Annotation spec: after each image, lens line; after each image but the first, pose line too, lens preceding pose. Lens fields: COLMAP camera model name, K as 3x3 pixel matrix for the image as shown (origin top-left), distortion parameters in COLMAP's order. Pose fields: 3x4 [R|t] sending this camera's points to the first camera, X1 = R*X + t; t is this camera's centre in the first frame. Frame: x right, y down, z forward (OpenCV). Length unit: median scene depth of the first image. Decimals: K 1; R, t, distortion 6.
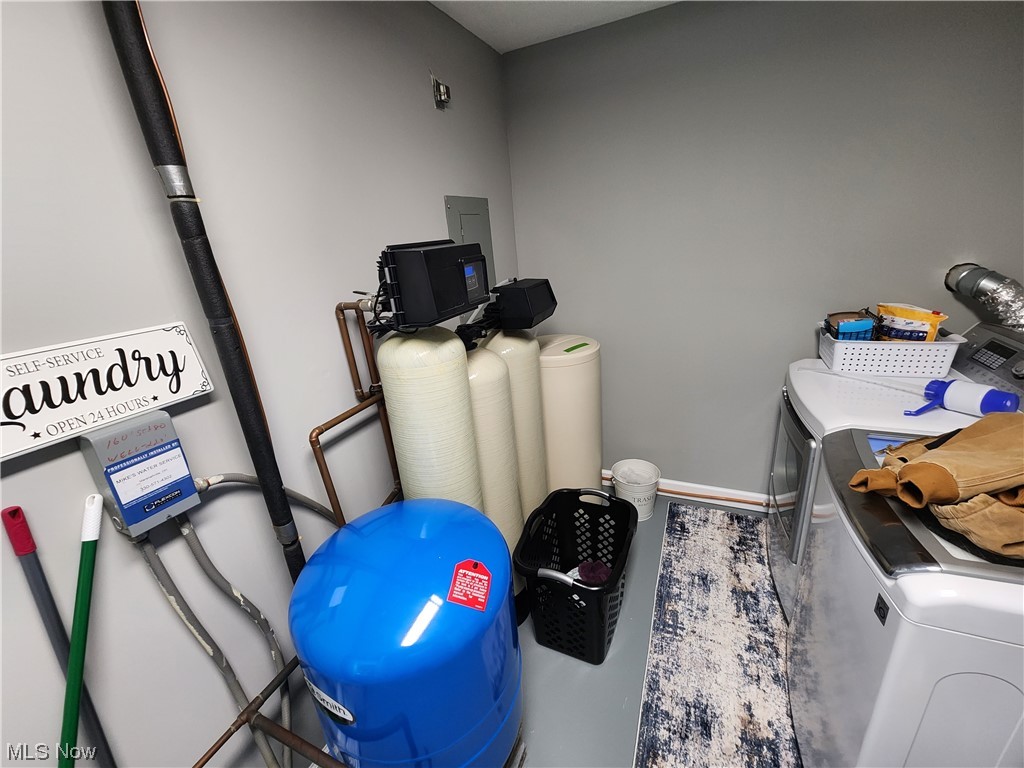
lens RADIAL K [[423.5, 0, 517.7], [0, 423.5, 384.0], [0, 0, 1]] dist [0.001827, -0.000333]
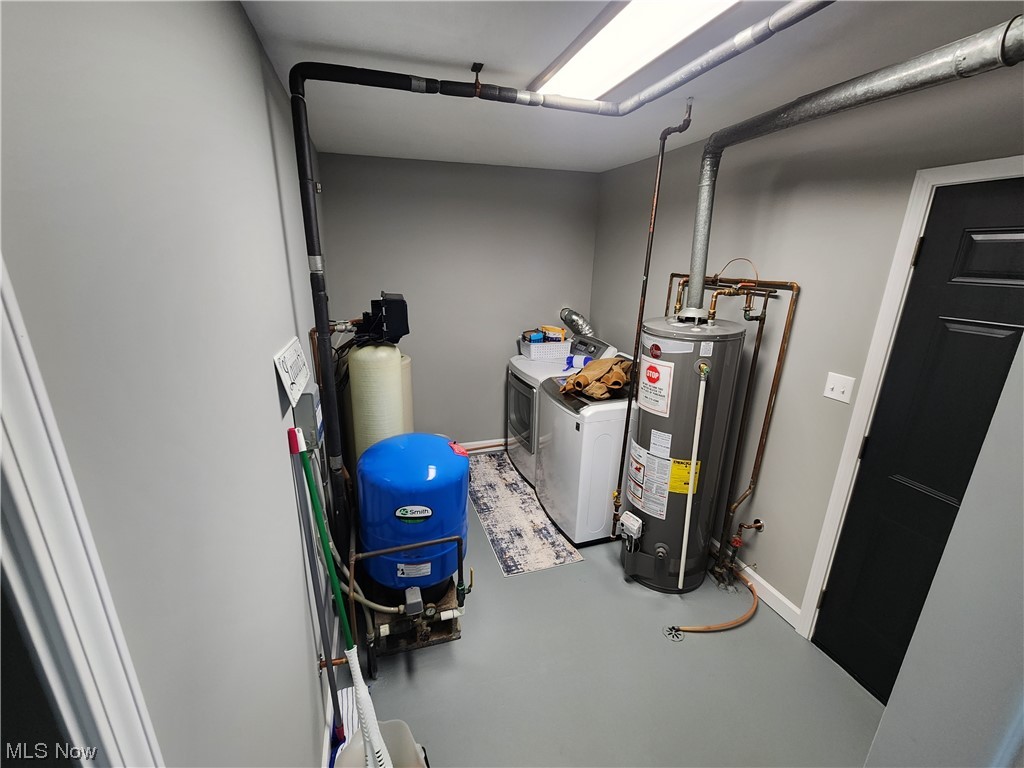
lens RADIAL K [[423.5, 0, 508.6], [0, 423.5, 383.6], [0, 0, 1]] dist [0.001827, -0.000333]
pose [[0.750288, -0.099557, 0.653572, -0.744108], [0.152237, 0.988046, -0.024259, 0.130538], [-0.643344, 0.117699, 0.756476, -0.504111]]
